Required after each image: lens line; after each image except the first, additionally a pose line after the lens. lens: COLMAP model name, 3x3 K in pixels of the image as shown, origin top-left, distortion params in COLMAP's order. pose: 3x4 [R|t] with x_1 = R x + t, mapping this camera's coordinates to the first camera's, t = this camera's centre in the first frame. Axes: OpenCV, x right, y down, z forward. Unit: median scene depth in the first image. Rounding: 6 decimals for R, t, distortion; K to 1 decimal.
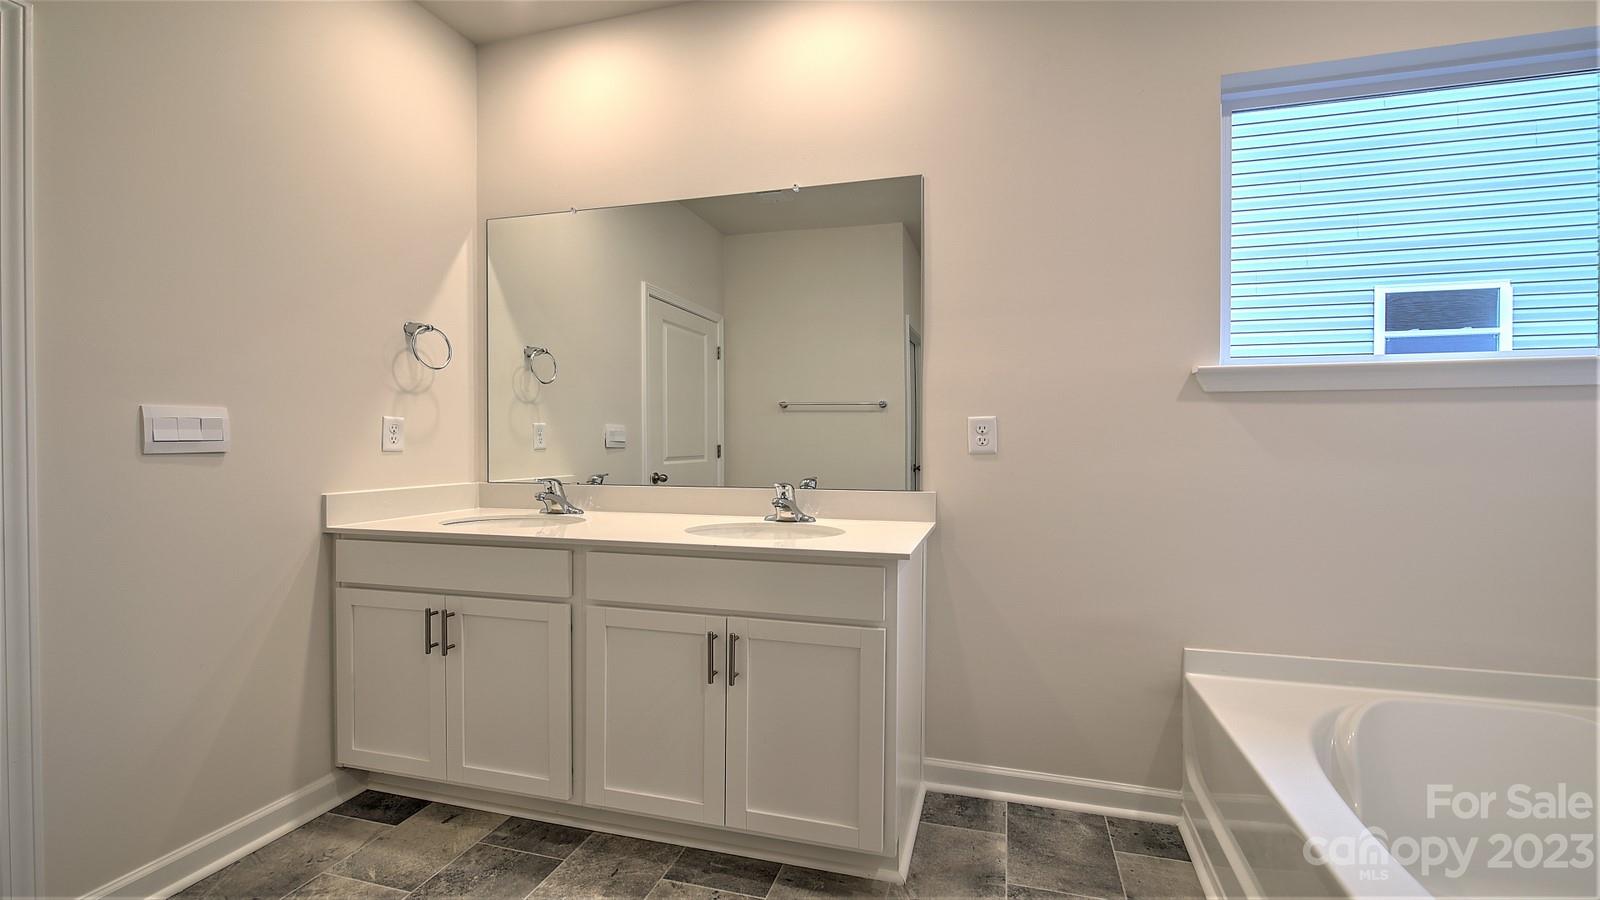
lens RADIAL K [[698.0, 0, 805.6], [0, 698.0, 453.7], [0, 0, 1]] dist [-0.002220, -0.000118]
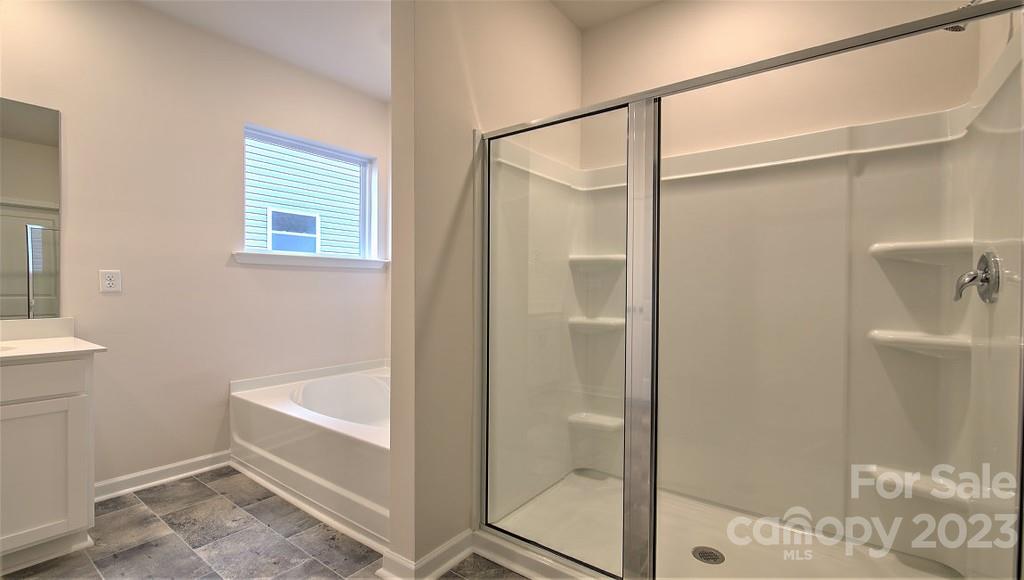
lens RADIAL K [[447.9, 0, 512.0], [0, 447.9, 290.0], [0, 0, 1]] dist [-0.001958, -0.000769]
pose [[0.345793, -0.007478, 0.938281, -0.443156], [0.011994, 0.999922, 0.003548, 0.001925], [-0.938234, 0.010027, 0.345856, -0.289626]]
